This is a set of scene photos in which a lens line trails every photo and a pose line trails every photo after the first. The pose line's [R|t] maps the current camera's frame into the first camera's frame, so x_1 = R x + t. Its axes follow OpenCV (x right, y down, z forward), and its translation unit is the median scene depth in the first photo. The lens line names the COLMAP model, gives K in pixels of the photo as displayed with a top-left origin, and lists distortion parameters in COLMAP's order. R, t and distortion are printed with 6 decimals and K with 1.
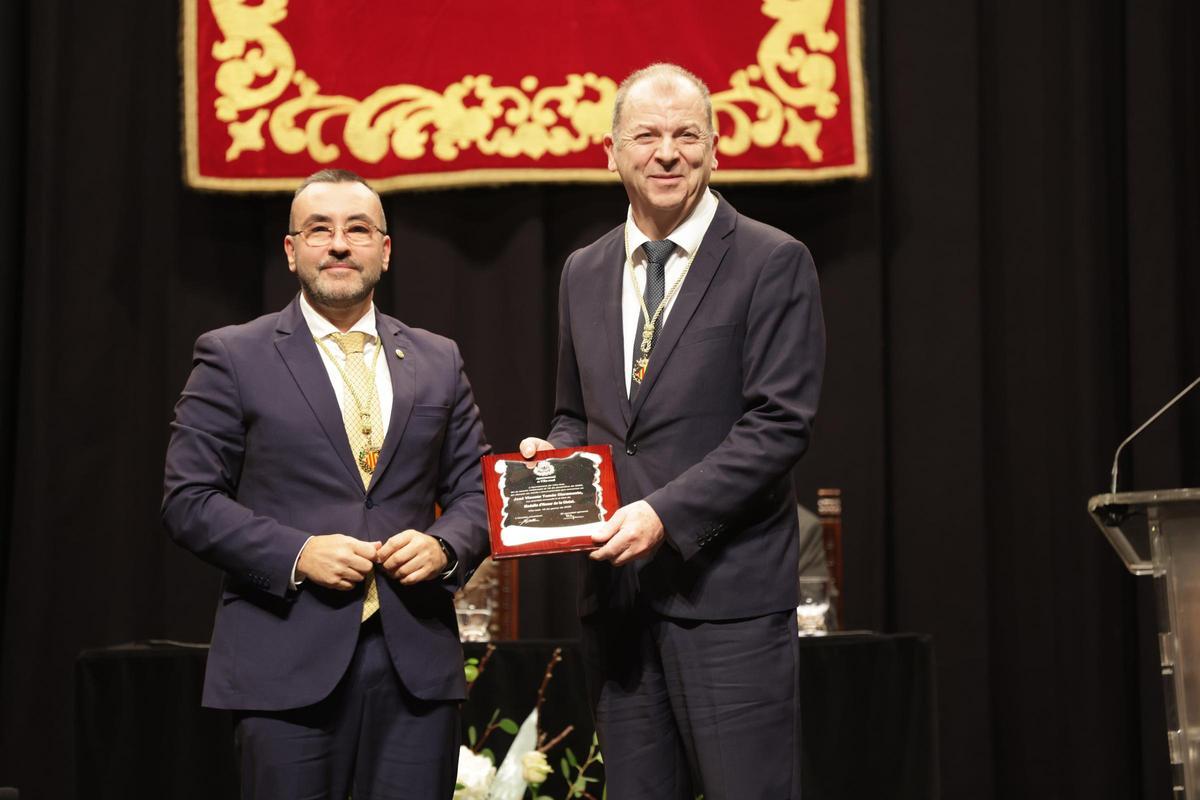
lens RADIAL K [[6101.9, 0, 600.0], [0, 6101.9, 400.0], [0, 0, 1]] dist [1.866386, 4.683740]
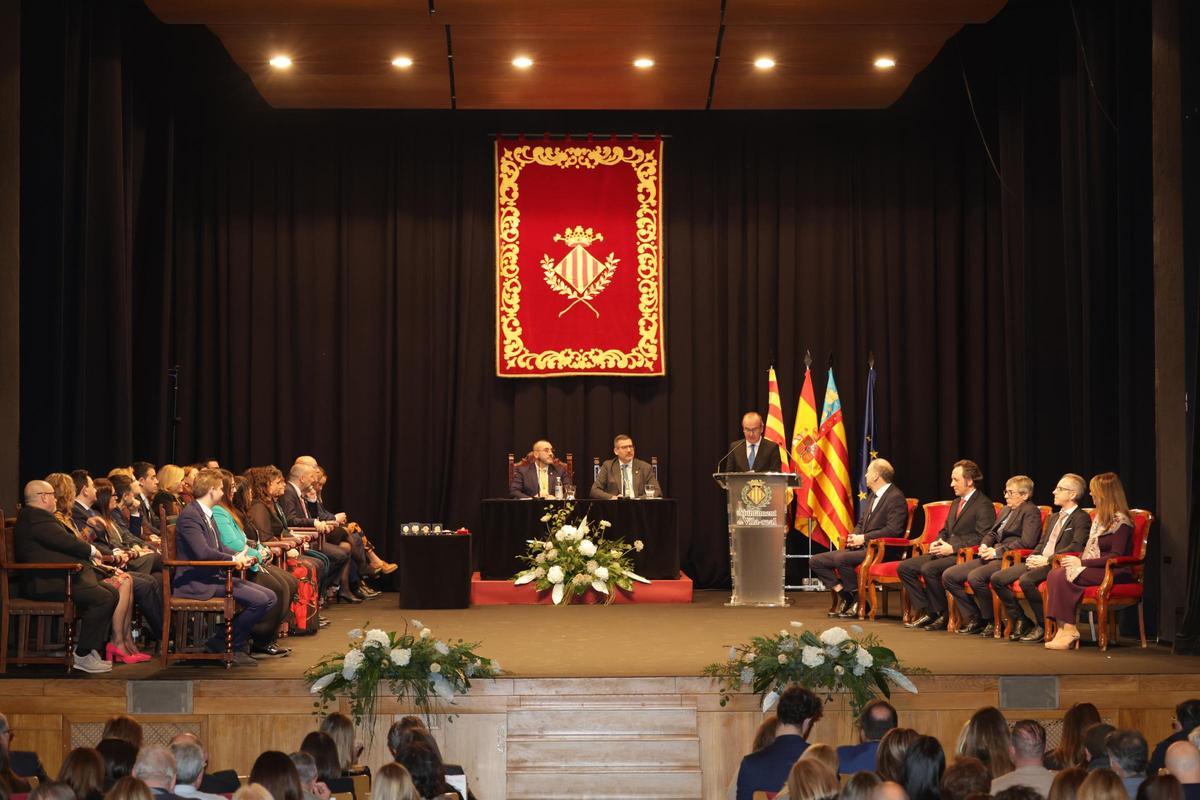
lens RADIAL K [[2778.9, 0, 600.0], [0, 2778.9, 400.0], [0, 0, 1]] dist [0.005216, -0.621213]
pose [[0.999654, 0.014017, 0.022278, -0.039440], [-0.015309, 0.998145, 0.058932, -0.127145], [-0.021410, -0.059253, 0.998013, -0.822961]]
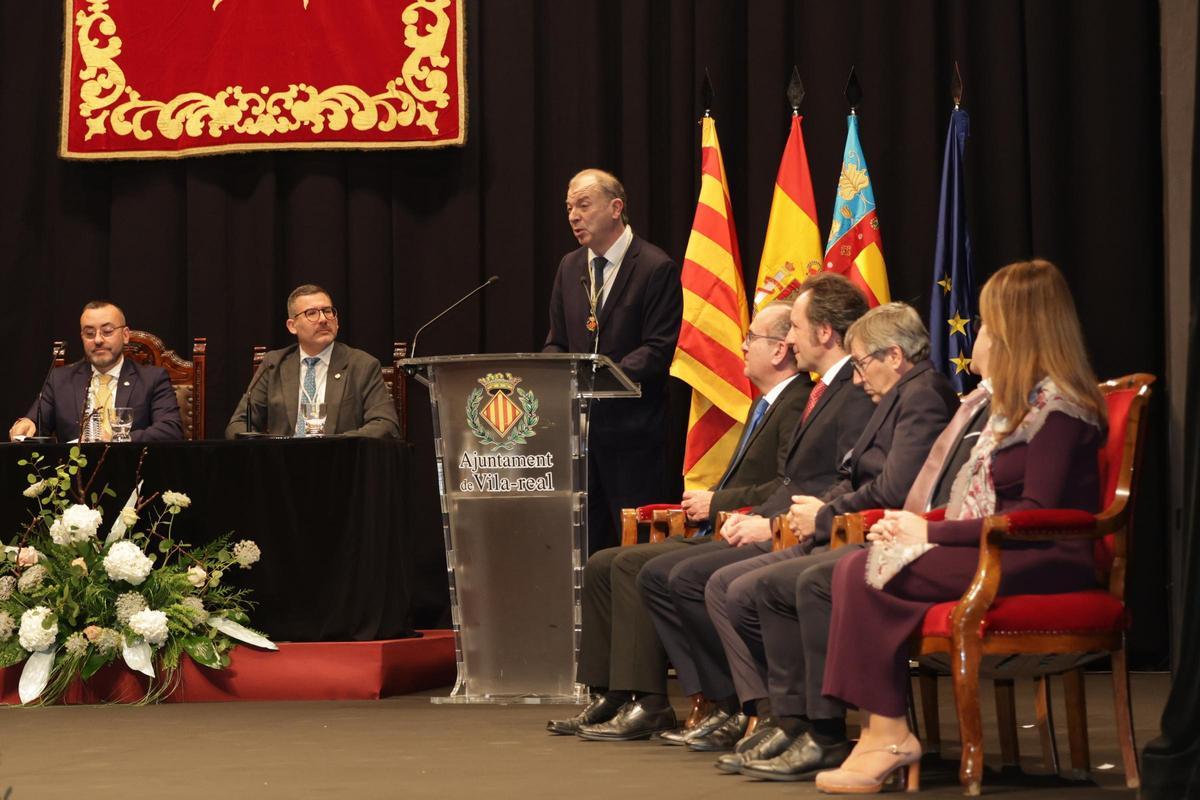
lens RADIAL K [[4898.6, 0, 600.0], [0, 4898.6, 400.0], [0, 0, 1]] dist [0.212117, -3.373806]
pose [[0.982192, -0.005163, -0.187811, 0.321721], [0.015087, 0.998562, 0.051448, -0.035094], [0.187275, -0.053365, 0.980857, -0.270463]]
